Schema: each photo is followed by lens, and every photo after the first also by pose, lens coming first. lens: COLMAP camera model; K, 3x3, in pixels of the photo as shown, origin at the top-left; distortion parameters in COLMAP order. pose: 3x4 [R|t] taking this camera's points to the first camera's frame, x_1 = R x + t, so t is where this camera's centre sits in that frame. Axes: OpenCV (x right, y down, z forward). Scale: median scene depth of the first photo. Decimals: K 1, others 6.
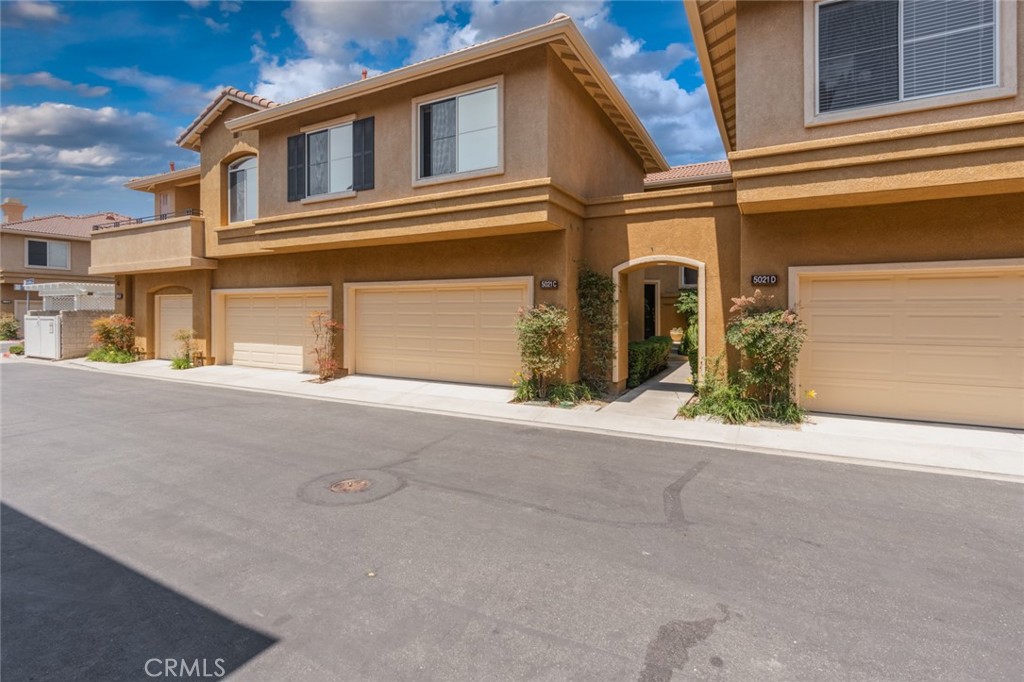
lens RADIAL K [[481.4, 0, 516.3], [0, 481.4, 311.8], [0, 0, 1]] dist [-0.000988, 0.002150]
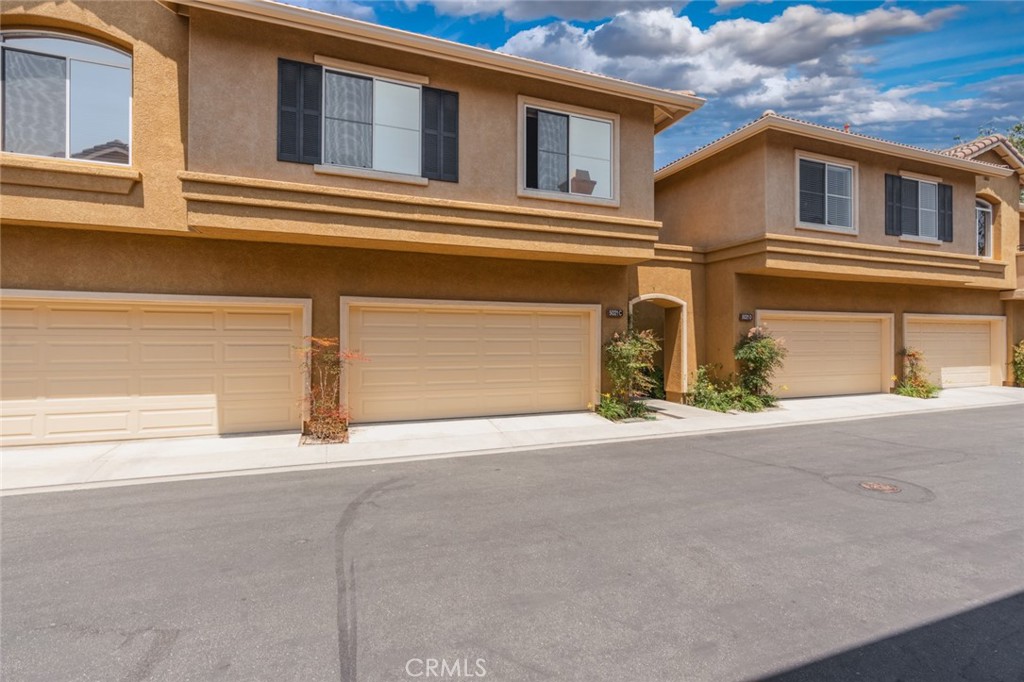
lens RADIAL K [[465.1, 0, 511.7], [0, 465.1, 338.9], [0, 0, 1]] dist [-0.007670, 0.002905]
pose [[0.668291, -0.000566, 0.743900, -0.861816], [-0.000520, 0.999999, 0.001228, 0.001456], [-0.743900, -0.001207, 0.668290, 0.446266]]
